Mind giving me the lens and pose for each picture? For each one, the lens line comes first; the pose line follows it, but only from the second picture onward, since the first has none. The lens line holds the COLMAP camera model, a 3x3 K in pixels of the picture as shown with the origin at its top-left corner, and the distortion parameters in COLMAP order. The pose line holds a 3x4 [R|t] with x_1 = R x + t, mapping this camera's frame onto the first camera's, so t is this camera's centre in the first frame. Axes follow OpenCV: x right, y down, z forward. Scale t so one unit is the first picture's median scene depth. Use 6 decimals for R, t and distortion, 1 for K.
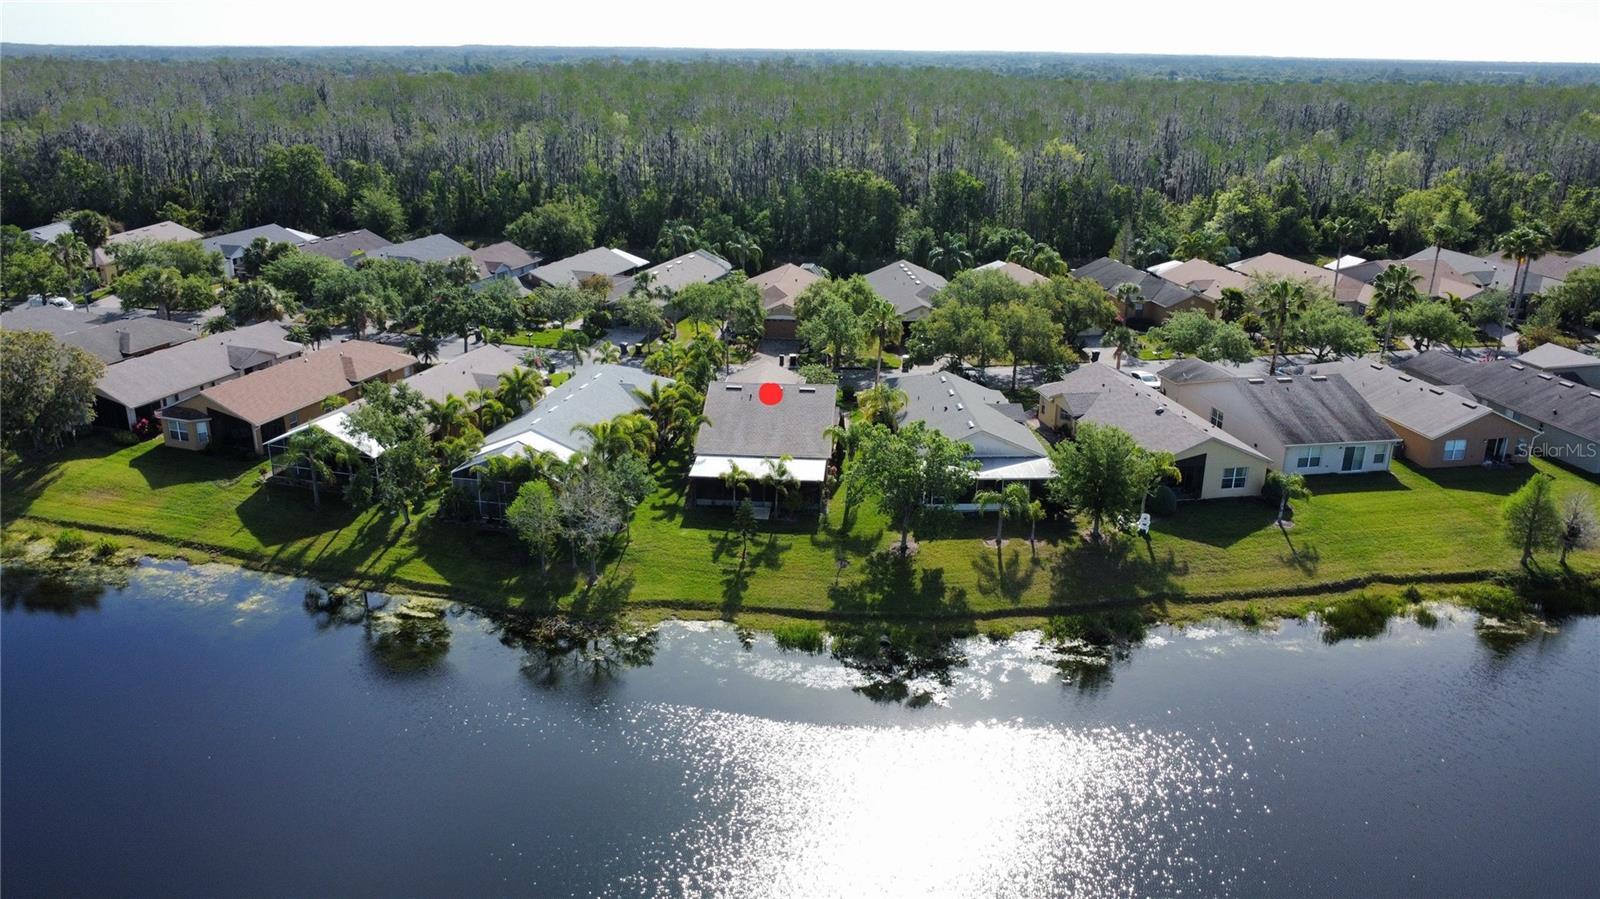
lens RADIAL K [[1153.9, 0, 796.1], [0, 1153.9, 445.3], [0, 0, 1]] dist [-0.023149, -0.013859]
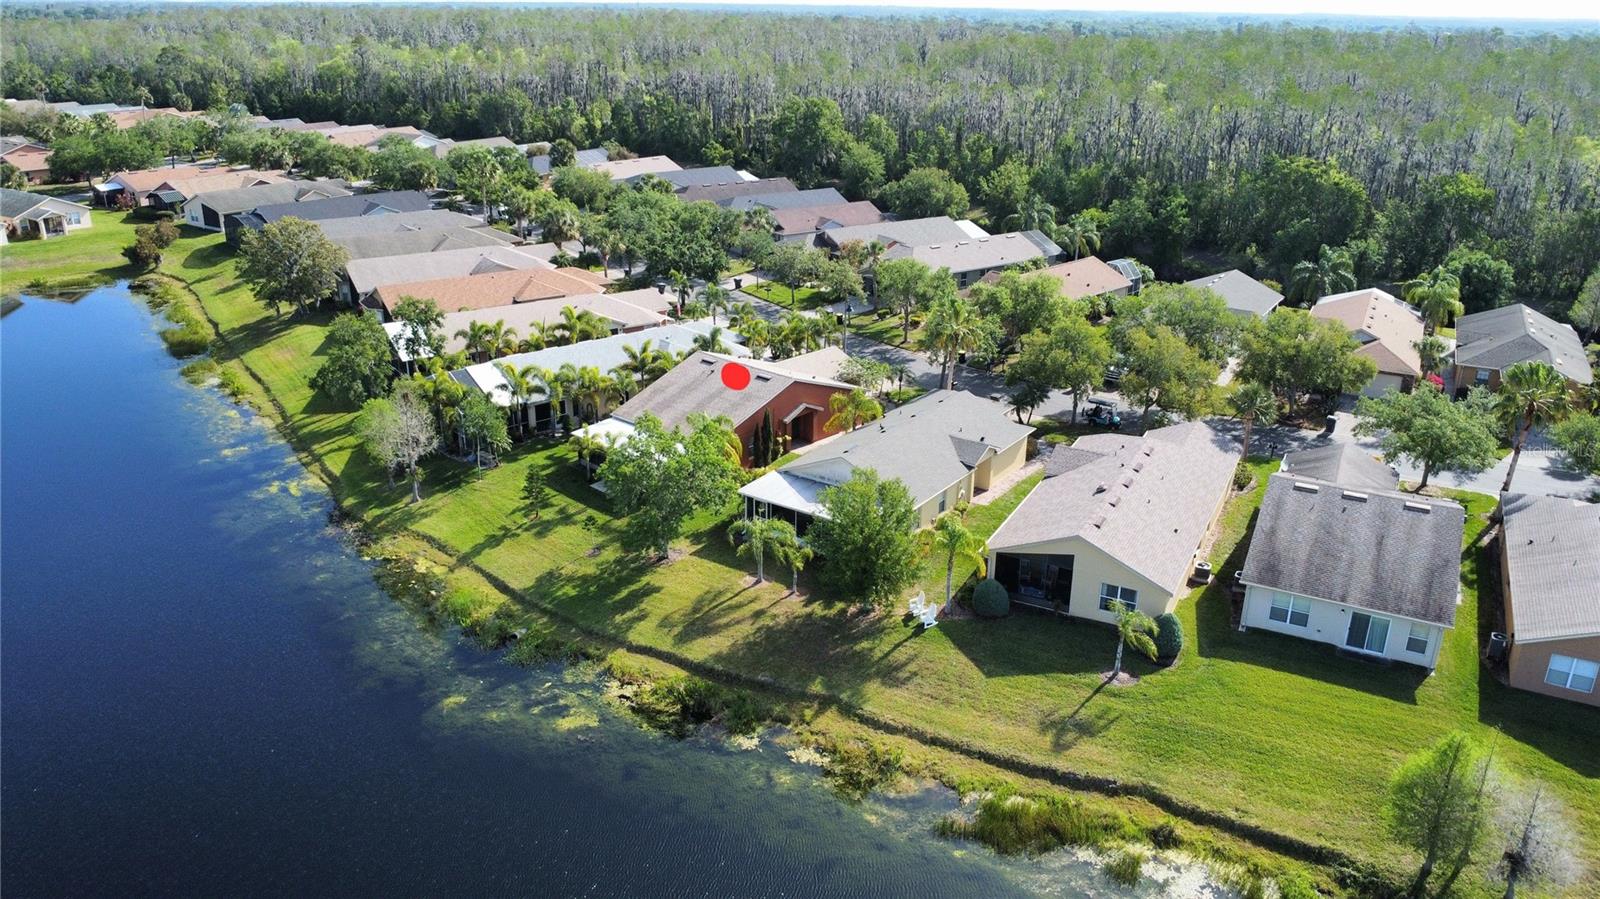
lens RADIAL K [[1153.9, 0, 804.0], [0, 1153.9, 455.5], [0, 0, 1]] dist [-0.023149, -0.013859]
pose [[0.790636, 0.222816, -0.570305, 0.615863], [-0.204104, 0.974071, 0.097608, -0.089943], [0.577266, 0.039229, 0.815613, 0.294077]]
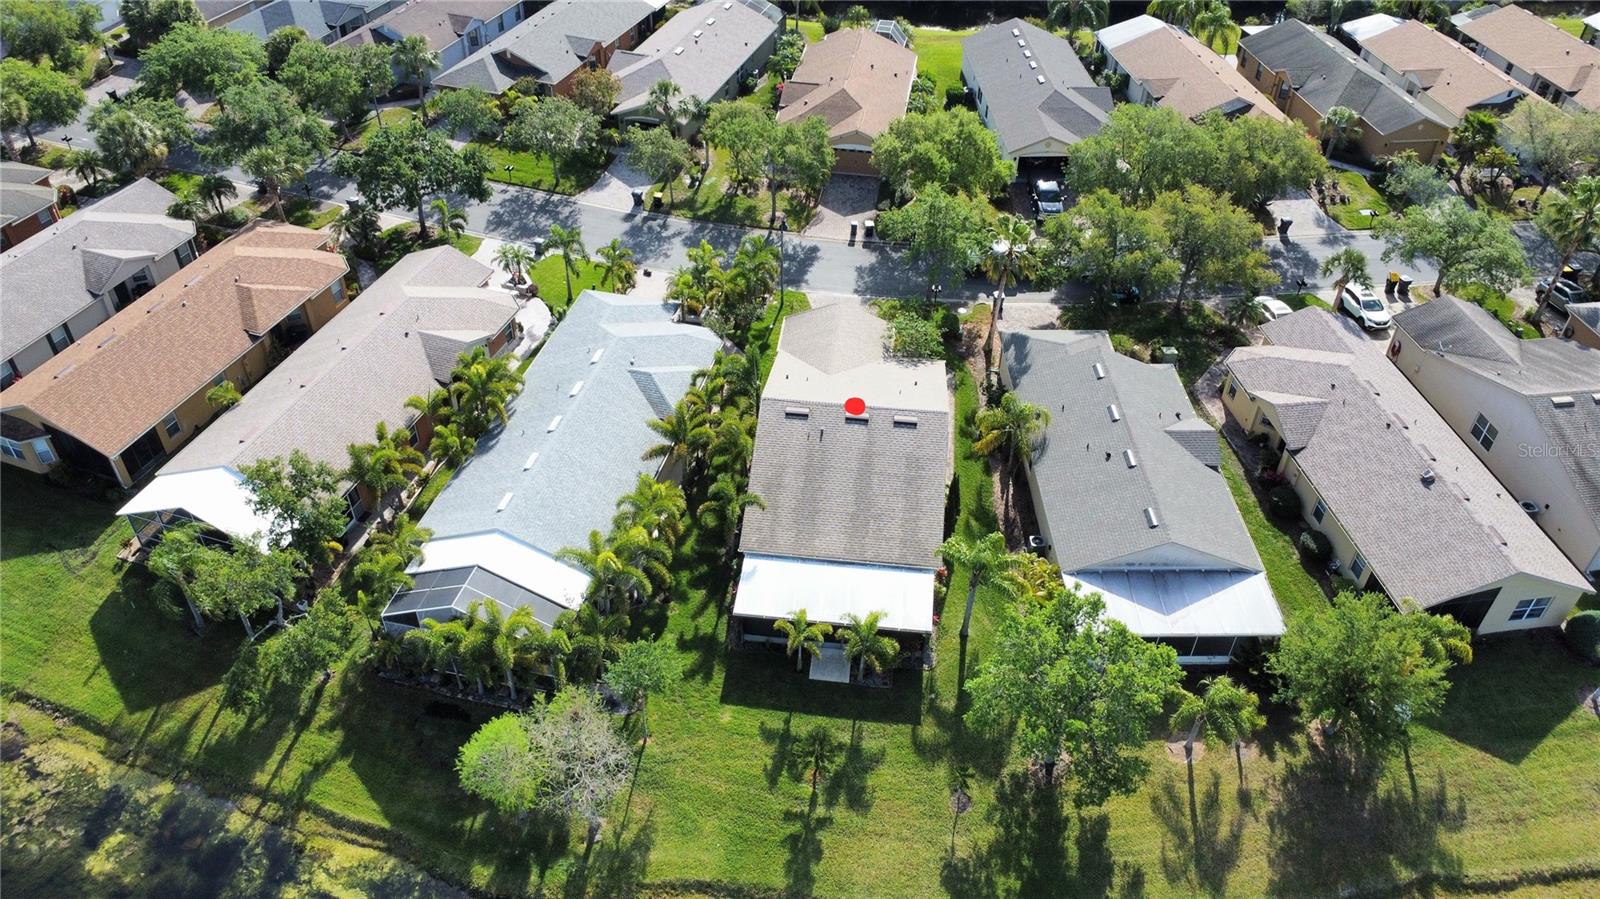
lens RADIAL K [[1153.9, 0, 799.2], [0, 1153.9, 443.1], [0, 0, 1]] dist [-0.023149, -0.013859]
pose [[0.999450, 0.024923, -0.021870, -0.040018], [-0.015525, 0.934534, 0.355535, -0.296639], [0.029299, -0.355000, 0.934407, 0.390281]]
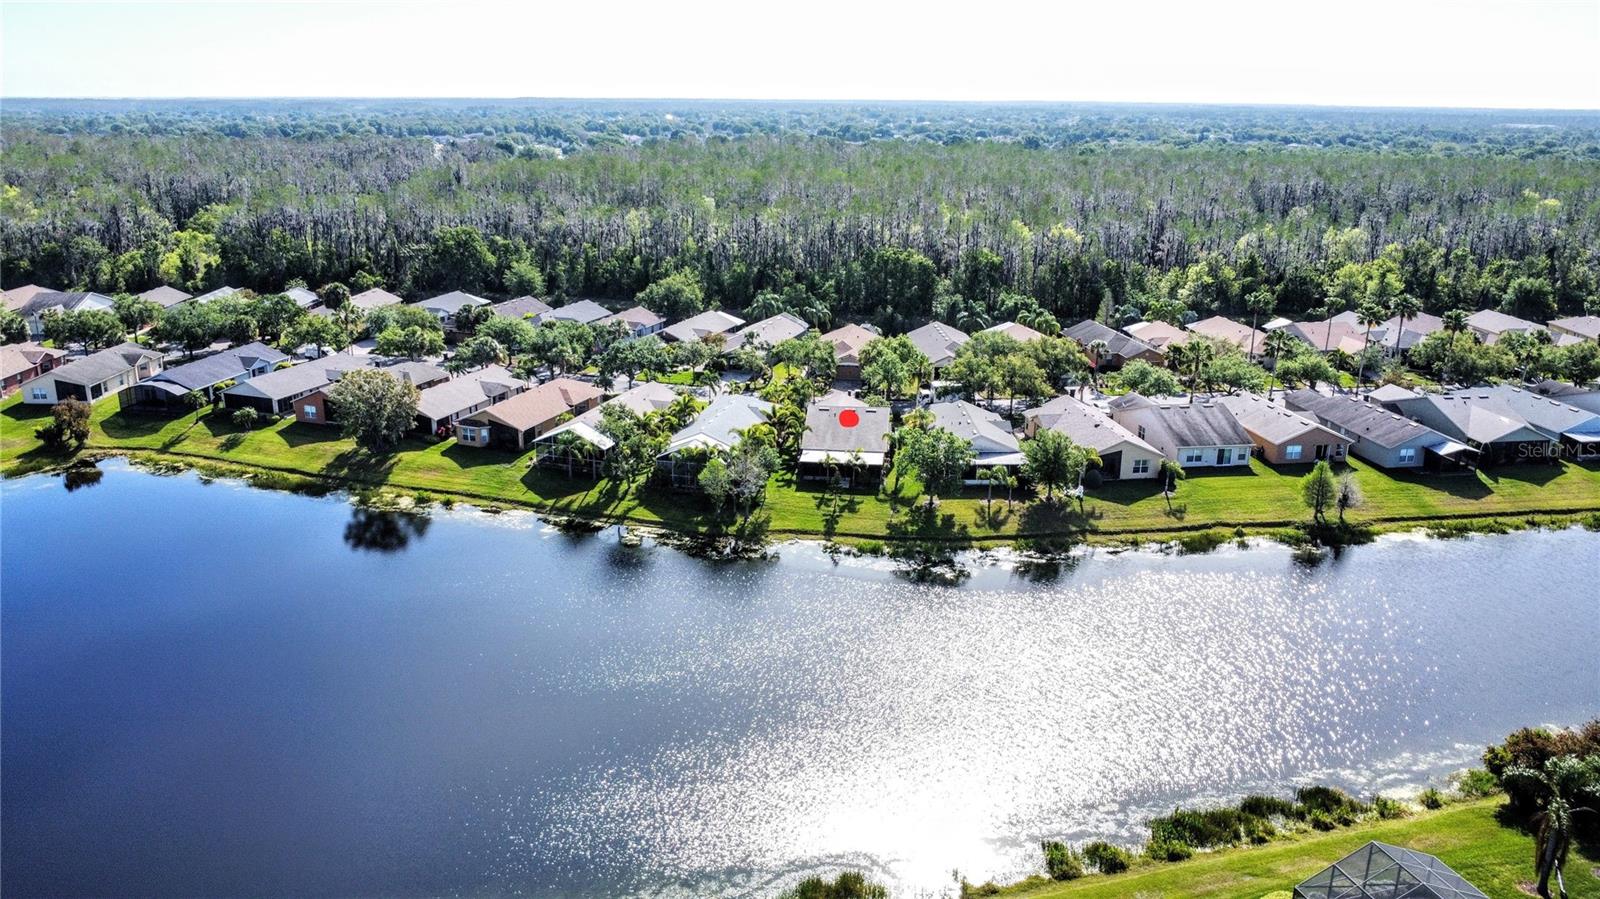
lens RADIAL K [[1153.9, 0, 794.4], [0, 1153.9, 450.8], [0, 0, 1]] dist [-0.023149, -0.013859]
pose [[0.999260, 0.007037, -0.037807, -0.037316], [-0.008335, 0.999377, -0.034285, 0.065440], [0.037543, 0.034575, 0.998697, -0.606020]]
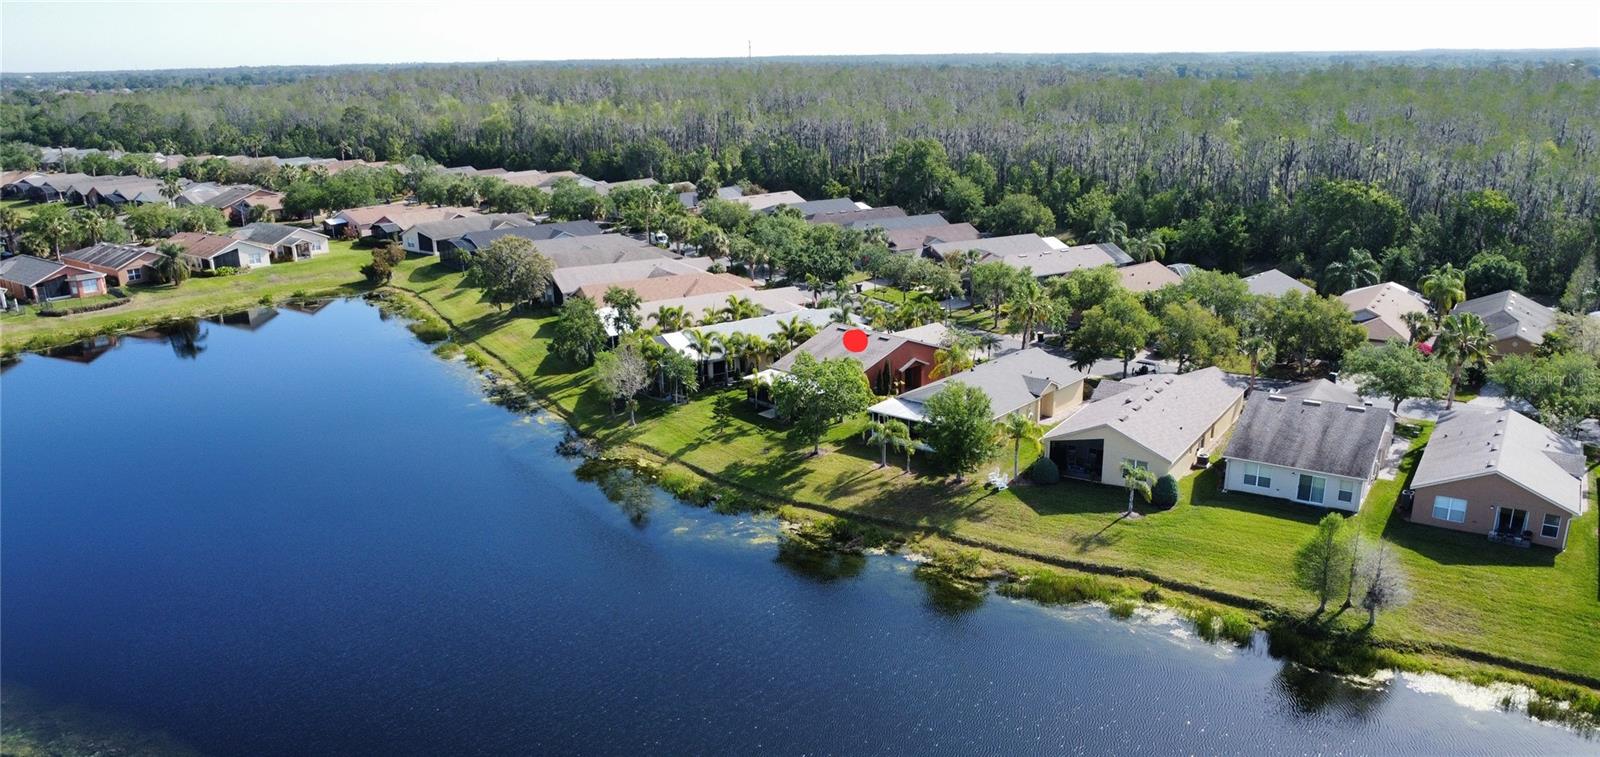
lens RADIAL K [[1157.2, 0, 803.4], [0, 1157.2, 449.8], [0, 0, 1]] dist [-0.026045, -0.008275]
pose [[0.733225, 0.199472, -0.650071, 0.831282], [-0.200916, 0.976875, 0.073134, -0.005281], [0.649626, 0.076986, 0.756346, 0.022249]]
